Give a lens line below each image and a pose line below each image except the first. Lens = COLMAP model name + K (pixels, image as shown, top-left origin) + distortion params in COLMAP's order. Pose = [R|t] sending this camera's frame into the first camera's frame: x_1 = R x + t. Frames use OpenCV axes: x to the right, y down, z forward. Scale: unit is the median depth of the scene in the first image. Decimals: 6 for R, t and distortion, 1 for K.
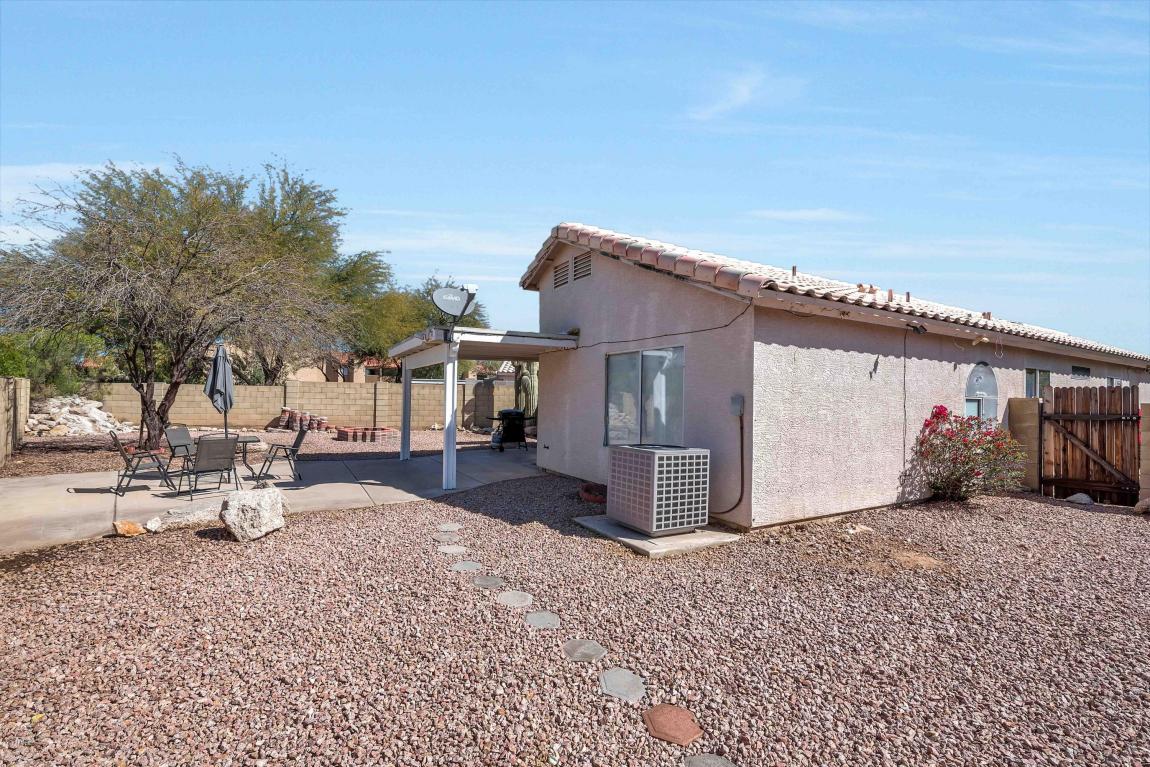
lens RADIAL K [[504.1, 0, 568.8], [0, 504.1, 388.0], [0, 0, 1]] dist [-0.004892, -0.003011]
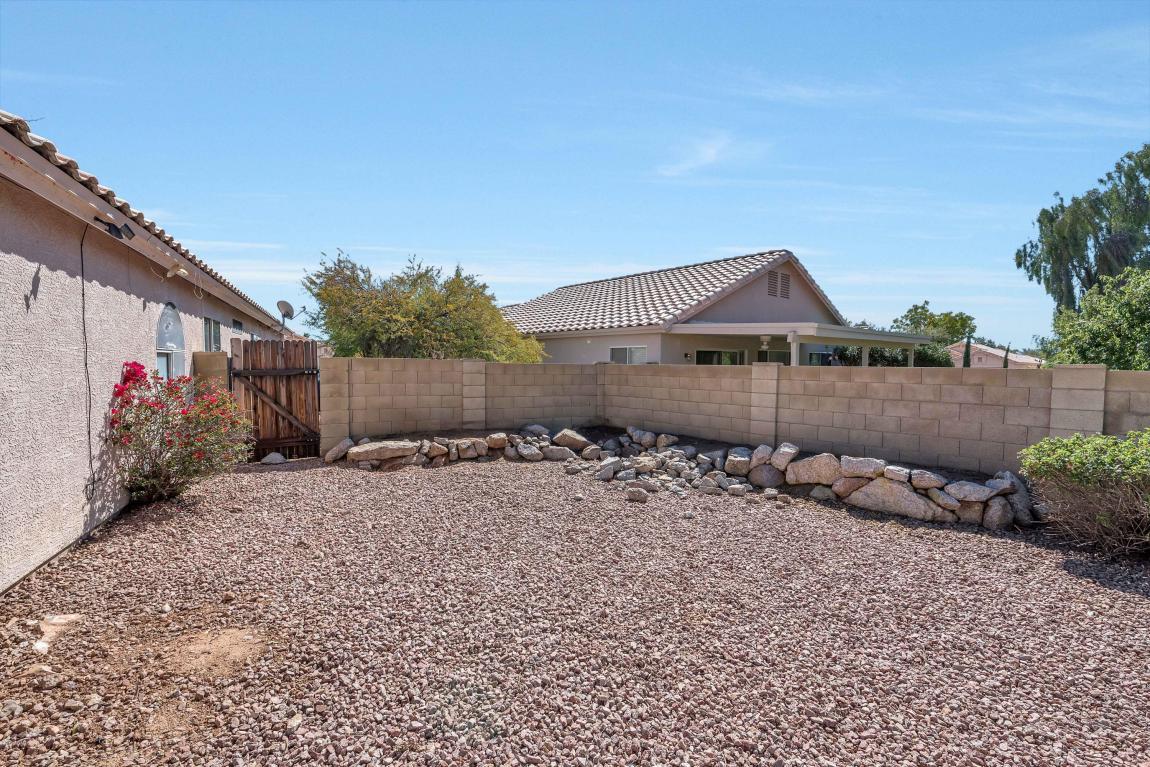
lens RADIAL K [[504.1, 0, 571.1], [0, 504.1, 388.3], [0, 0, 1]] dist [-0.004892, -0.003011]
pose [[0.077489, -0.065997, 0.994806, 0.260109], [-0.022808, 0.997428, 0.067948, 0.022864], [-0.996732, -0.027955, 0.075785, 0.748156]]
